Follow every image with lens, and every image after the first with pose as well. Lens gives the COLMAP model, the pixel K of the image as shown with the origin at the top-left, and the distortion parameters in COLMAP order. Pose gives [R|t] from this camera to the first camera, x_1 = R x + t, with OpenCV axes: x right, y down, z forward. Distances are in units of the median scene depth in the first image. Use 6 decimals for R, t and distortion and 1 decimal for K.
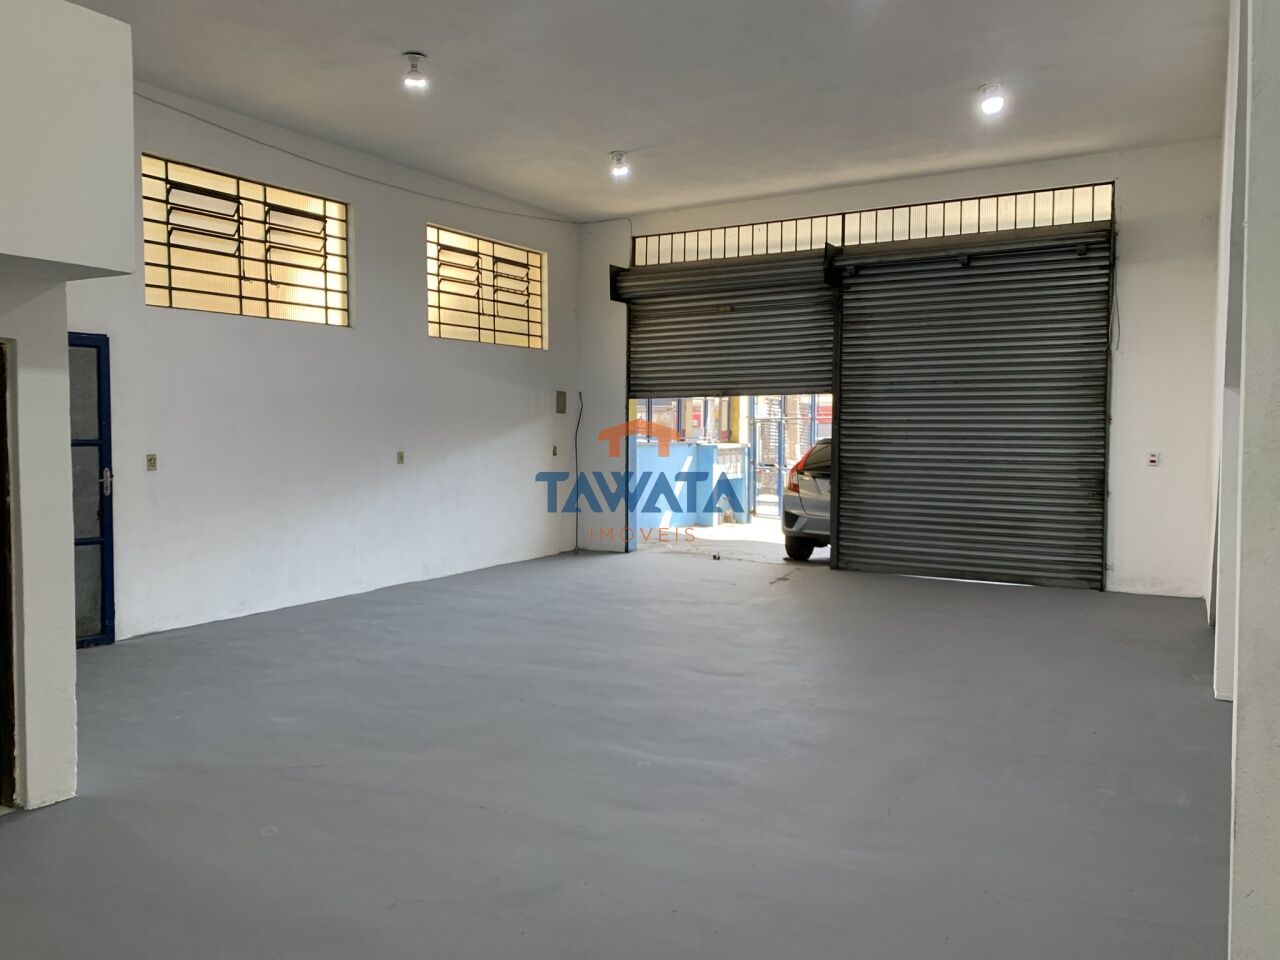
lens RADIAL K [[996.4, 0, 641.5], [0, 996.4, 502.3], [0, 0, 1]] dist [0.082880, -0.189203]
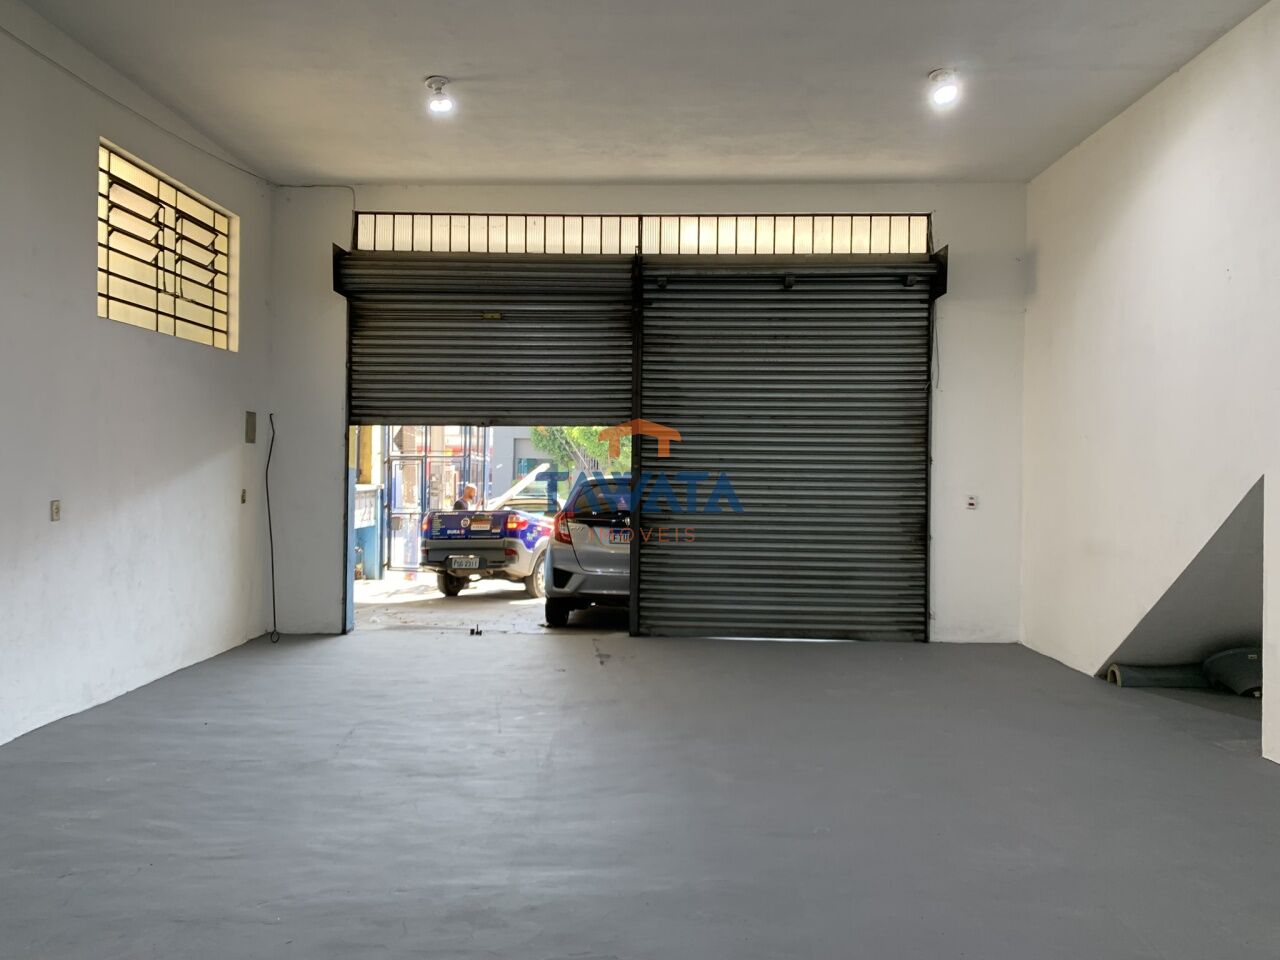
lens RADIAL K [[984.4, 0, 640.0], [0, 984.4, 480.0], [0, 0, 1]] dist [0.146727, -0.324713]
pose [[0.870437, 0.001380, 0.492279, -0.215100], [0.029276, 0.998081, -0.054562, -0.018636], [-0.491409, 0.061904, 0.868726, 0.286754]]
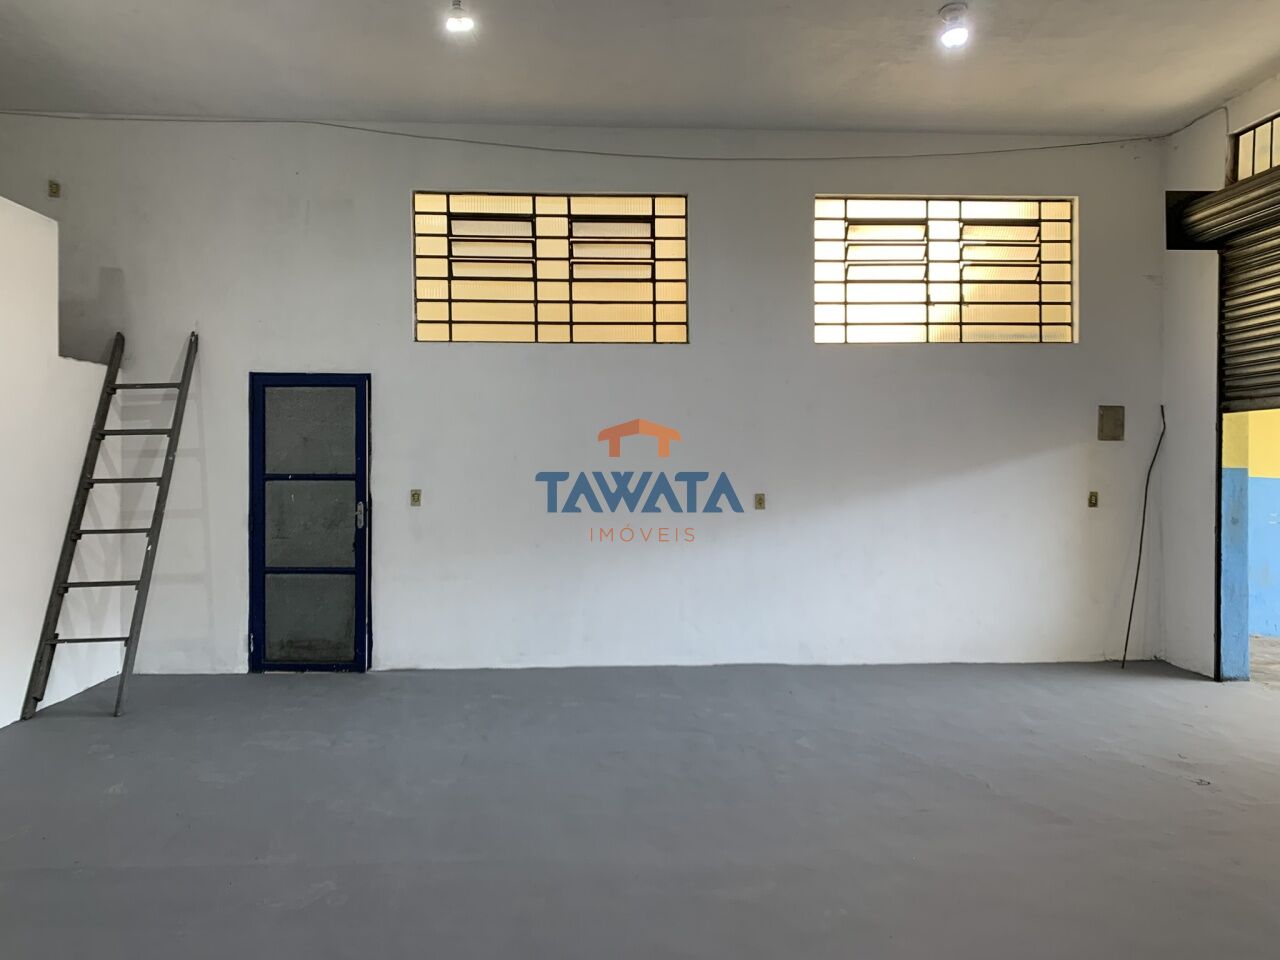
lens RADIAL K [[940.1, 0, 640.0], [0, 940.1, 480.0], [0, 0, 1]] dist [0.056809, -0.081435]
pose [[0.545381, 0.013498, -0.838079, 0.299311], [-0.063388, 0.997671, -0.025182, -0.034081], [0.835788, 0.066858, 0.544967, 0.481874]]
